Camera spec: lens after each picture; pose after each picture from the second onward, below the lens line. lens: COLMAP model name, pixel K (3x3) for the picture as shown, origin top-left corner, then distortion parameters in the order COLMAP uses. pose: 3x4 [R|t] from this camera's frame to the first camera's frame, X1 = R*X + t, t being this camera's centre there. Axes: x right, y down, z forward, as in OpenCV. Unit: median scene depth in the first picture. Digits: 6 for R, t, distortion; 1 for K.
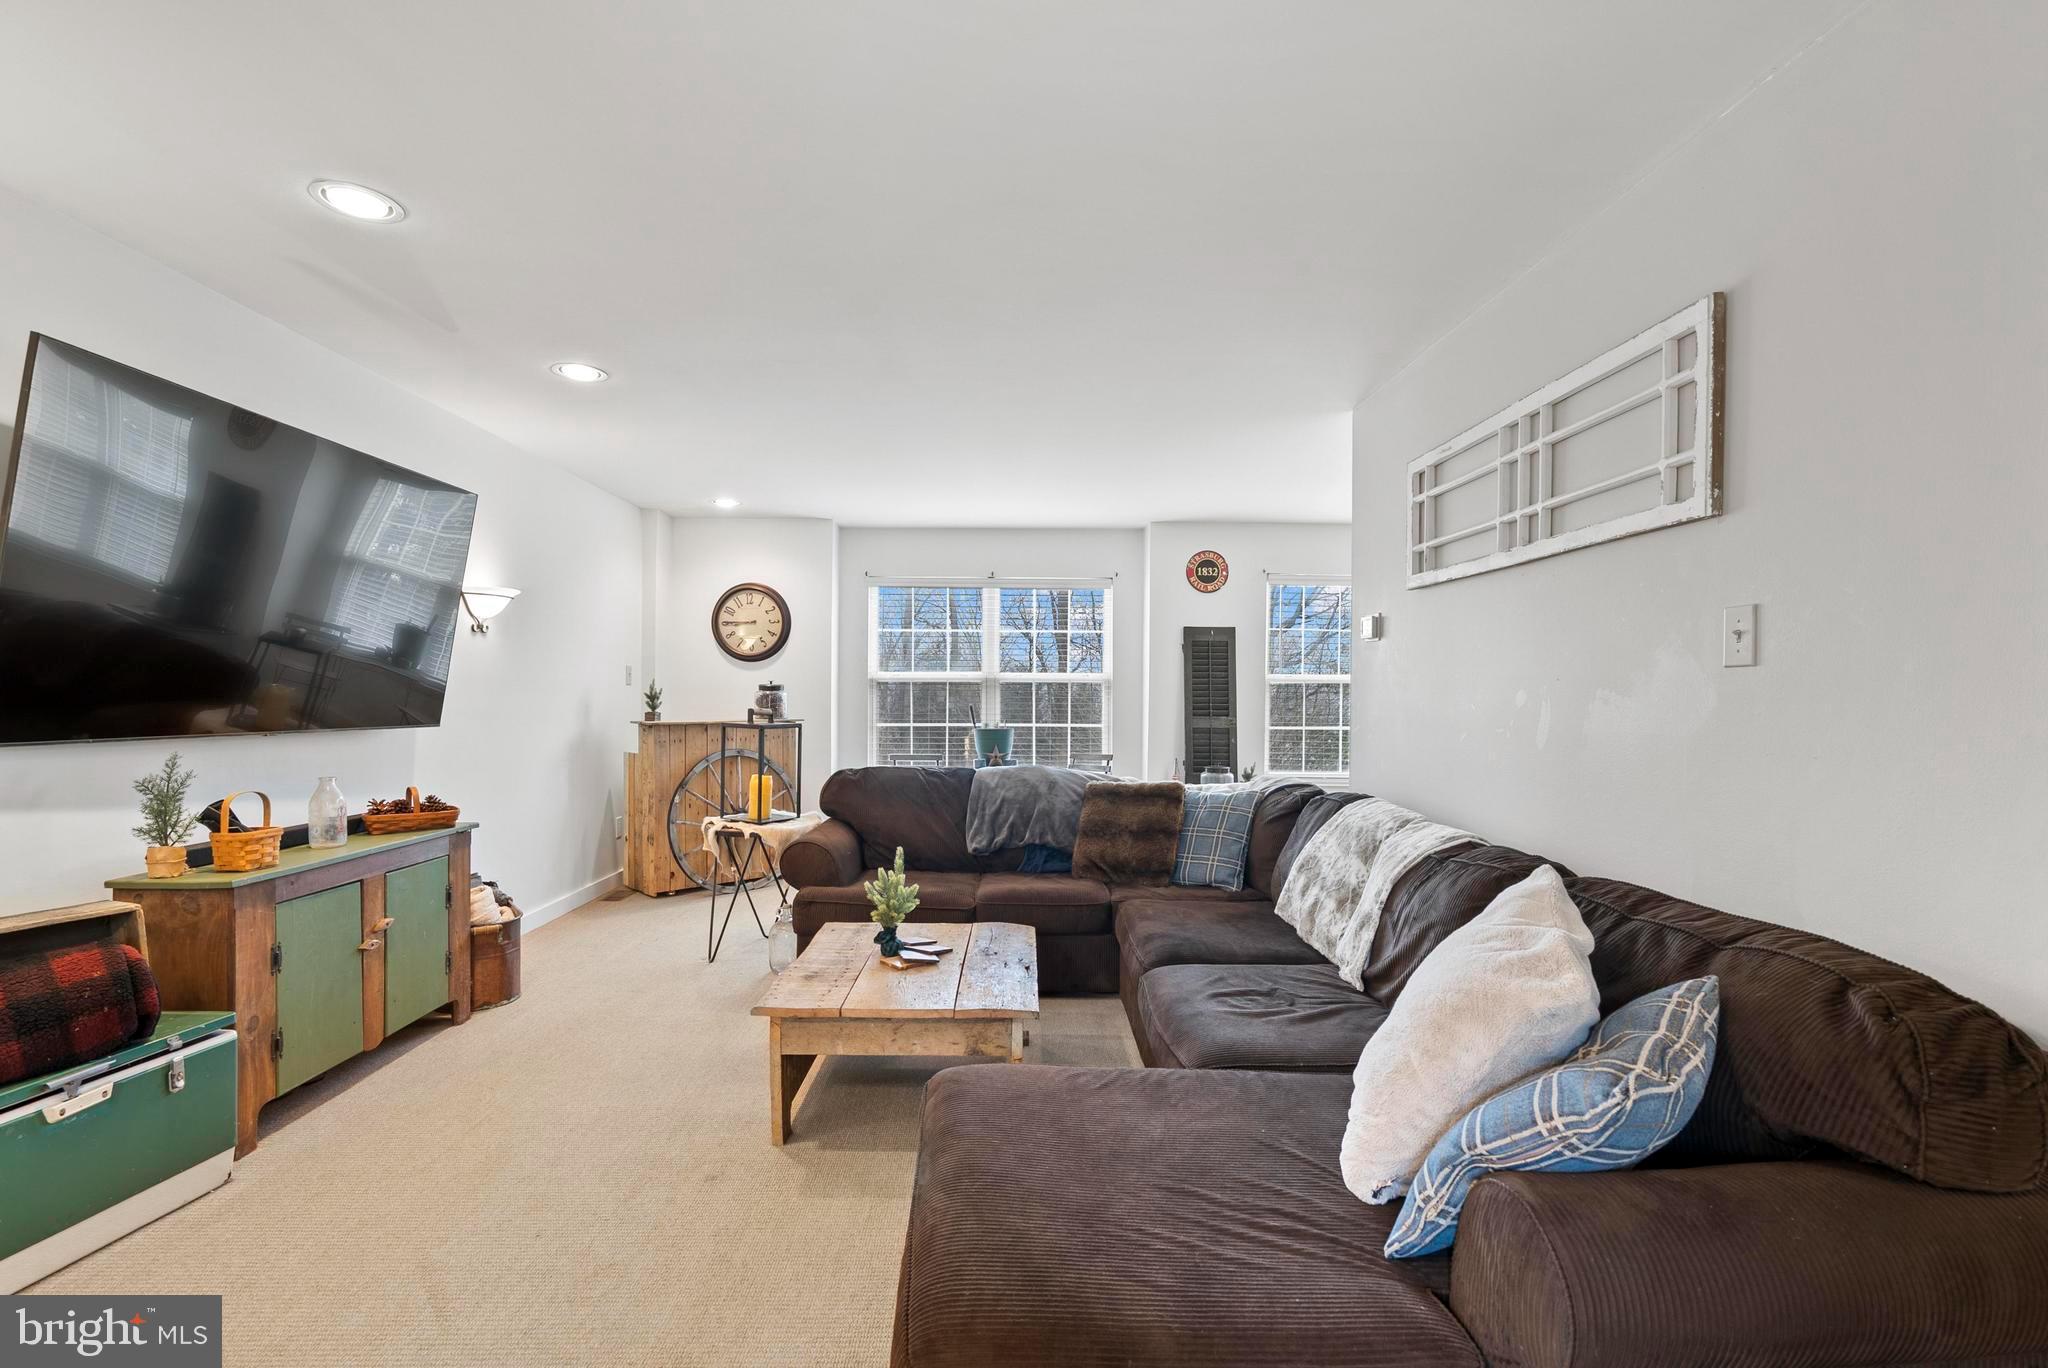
lens RADIAL K [[935.5, 0, 1018.9], [0, 935.5, 704.7], [0, 0, 1]] dist [0.000144, 0.000677]
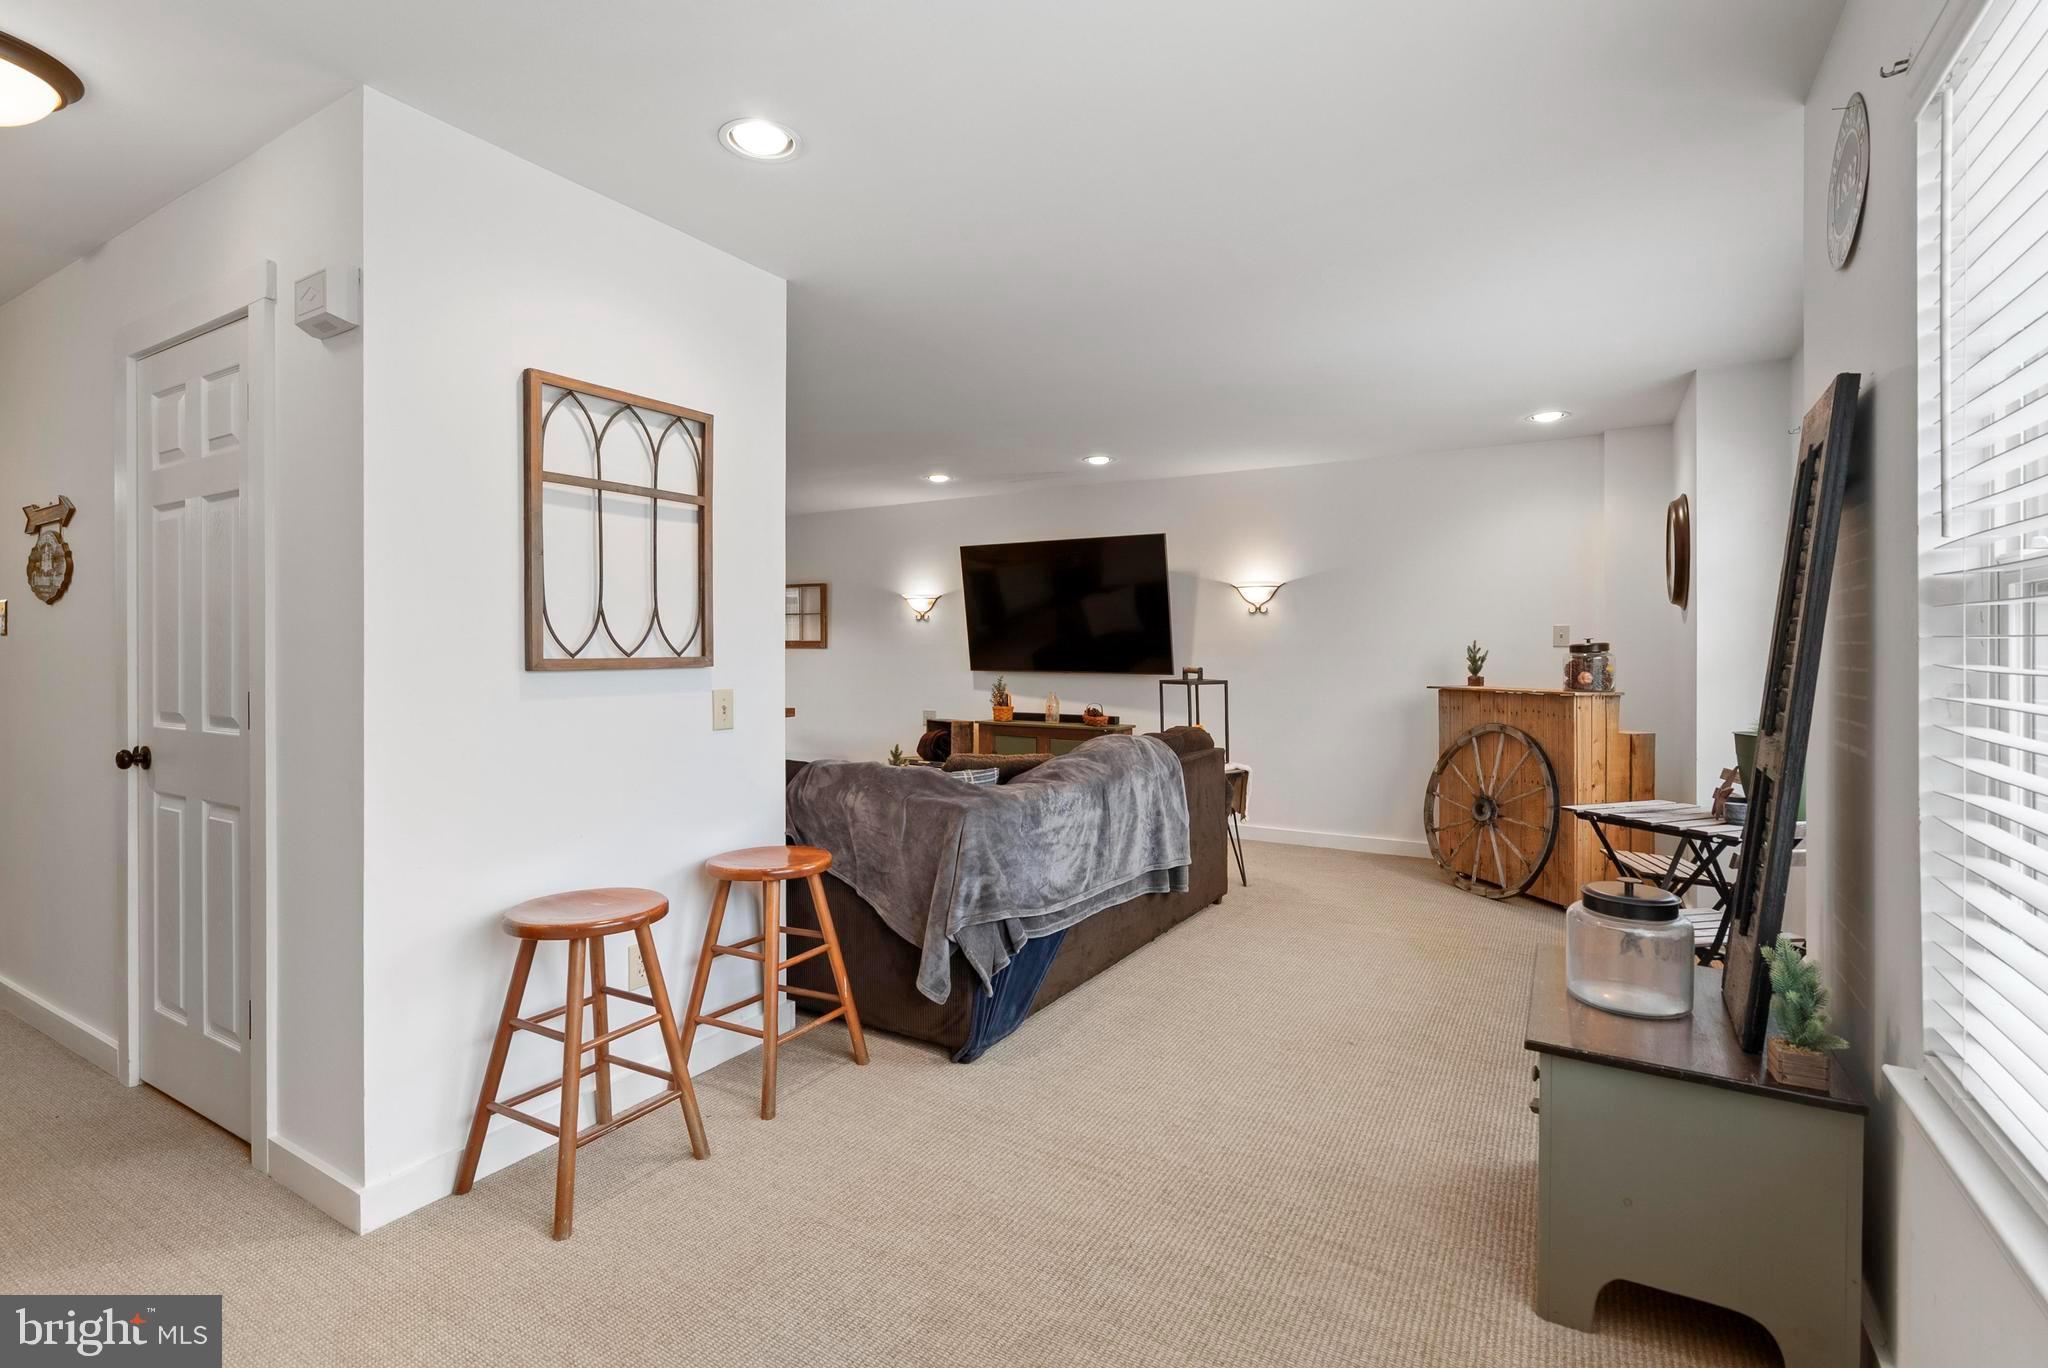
lens RADIAL K [[941.3, 0, 1014.8], [0, 941.3, 676.2], [0, 0, 1]] dist [-0.005066, 0.000096]
pose [[-0.528234, 0.011531, -0.849021, 0.951946], [-0.016533, 0.999579, 0.023862, -0.009947], [0.848938, 0.026641, -0.527821, 1.643810]]
